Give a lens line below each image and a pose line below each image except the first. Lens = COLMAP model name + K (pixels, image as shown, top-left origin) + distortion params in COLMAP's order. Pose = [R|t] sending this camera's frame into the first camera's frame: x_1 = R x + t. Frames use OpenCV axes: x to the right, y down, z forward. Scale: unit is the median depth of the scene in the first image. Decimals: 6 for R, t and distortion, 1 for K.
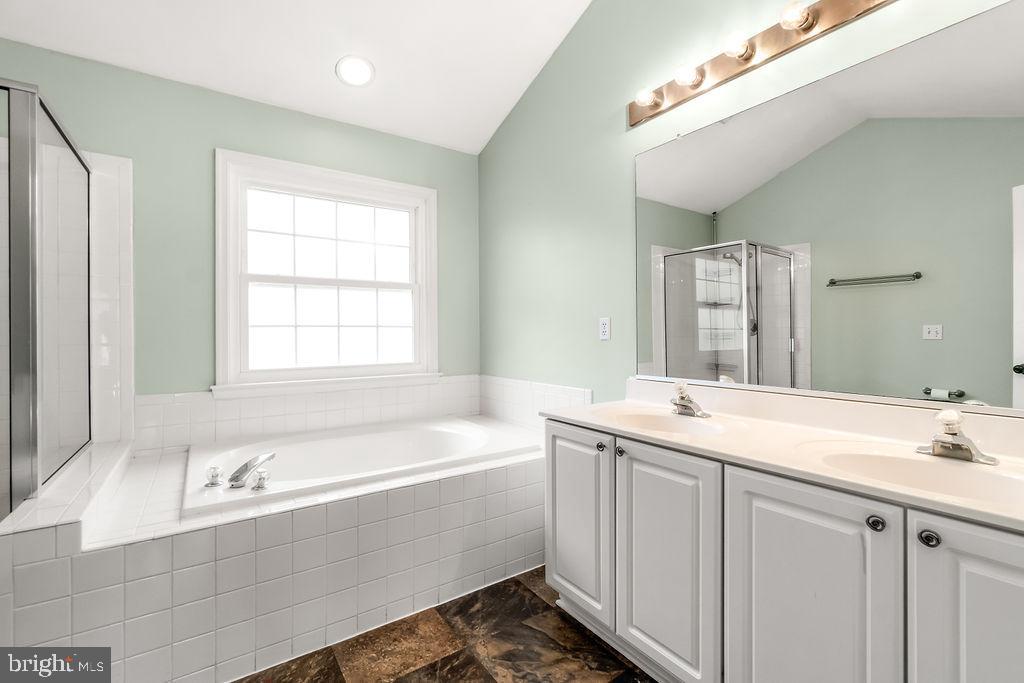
lens RADIAL K [[451.0, 0, 512.7], [0, 451.0, 326.7], [0, 0, 1]] dist [-0.000219, -0.000406]
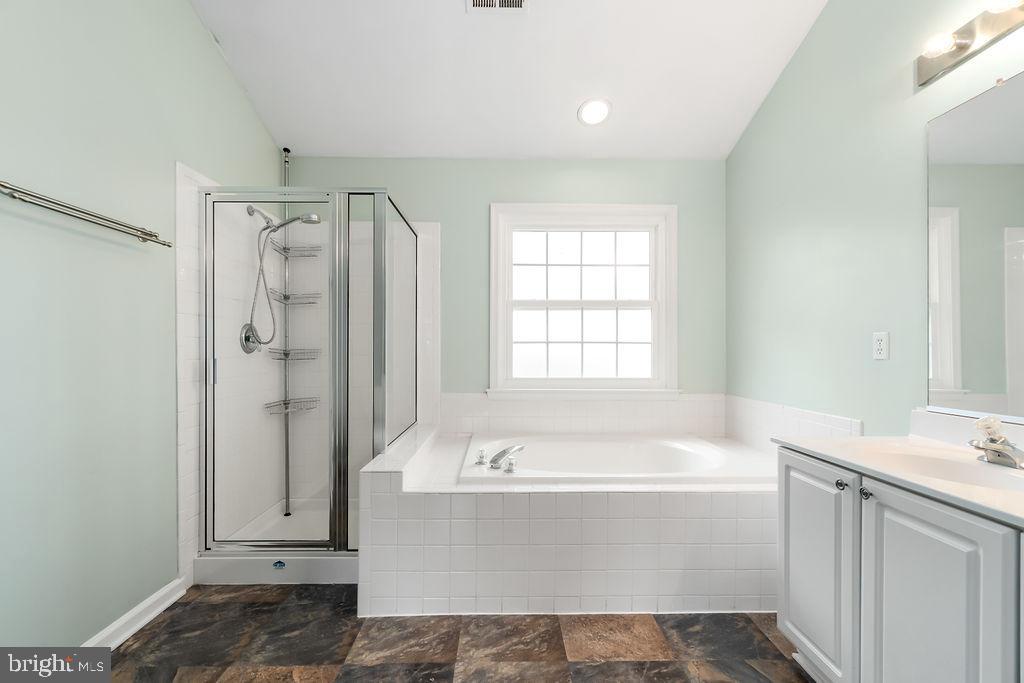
lens RADIAL K [[448.1, 0, 512.0], [0, 448.1, 341.5], [0, 0, 1]] dist [-0.000361, -0.000328]
pose [[0.835920, -0.001182, -0.548850, 0.121682], [-0.000928, 0.999993, -0.003567, 0.000020], [0.548850, 0.003491, 0.835914, -0.038937]]
